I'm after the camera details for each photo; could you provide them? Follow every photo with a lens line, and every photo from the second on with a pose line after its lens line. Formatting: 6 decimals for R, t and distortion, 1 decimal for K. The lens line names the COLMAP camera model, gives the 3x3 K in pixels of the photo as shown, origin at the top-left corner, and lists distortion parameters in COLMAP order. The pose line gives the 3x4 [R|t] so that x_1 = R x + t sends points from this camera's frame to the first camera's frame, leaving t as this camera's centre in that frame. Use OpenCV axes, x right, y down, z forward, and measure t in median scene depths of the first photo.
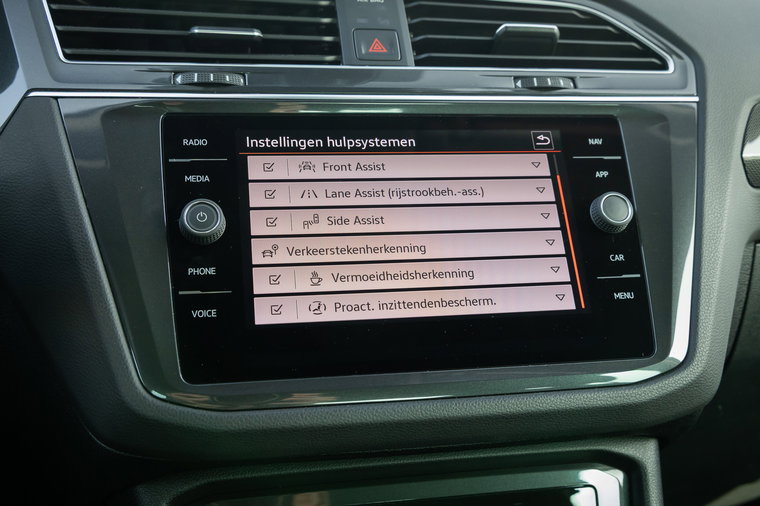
lens RADIAL K [[826.1, 0, 380.0], [0, 826.1, 253.0], [0, 0, 1]] dist [-0.002726, 0.009324]
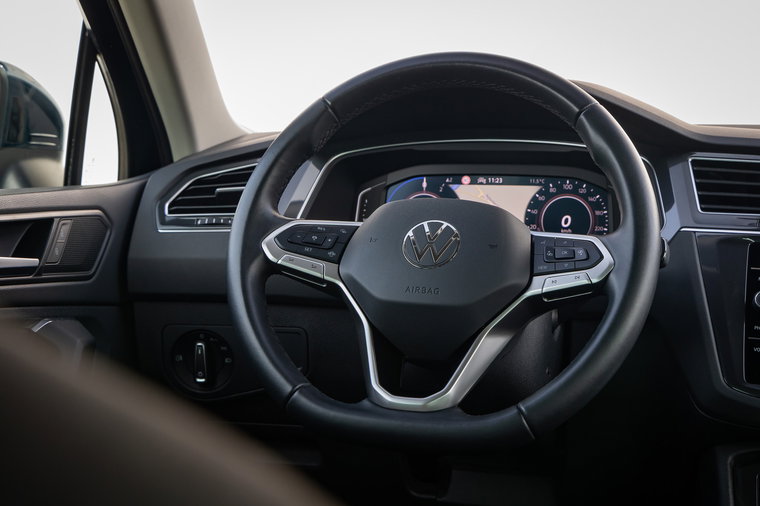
lens RADIAL K [[1321.9, 0, 380.0], [0, 1321.9, 253.0], [0, 0, 1]] dist [0.016655, 0.031858]
pose [[0.842189, 0.055763, -0.536292, 0.620997], [-0.121566, 0.988665, -0.088107, 0.212222], [0.525300, 0.139397, 0.839421, -1.891823]]
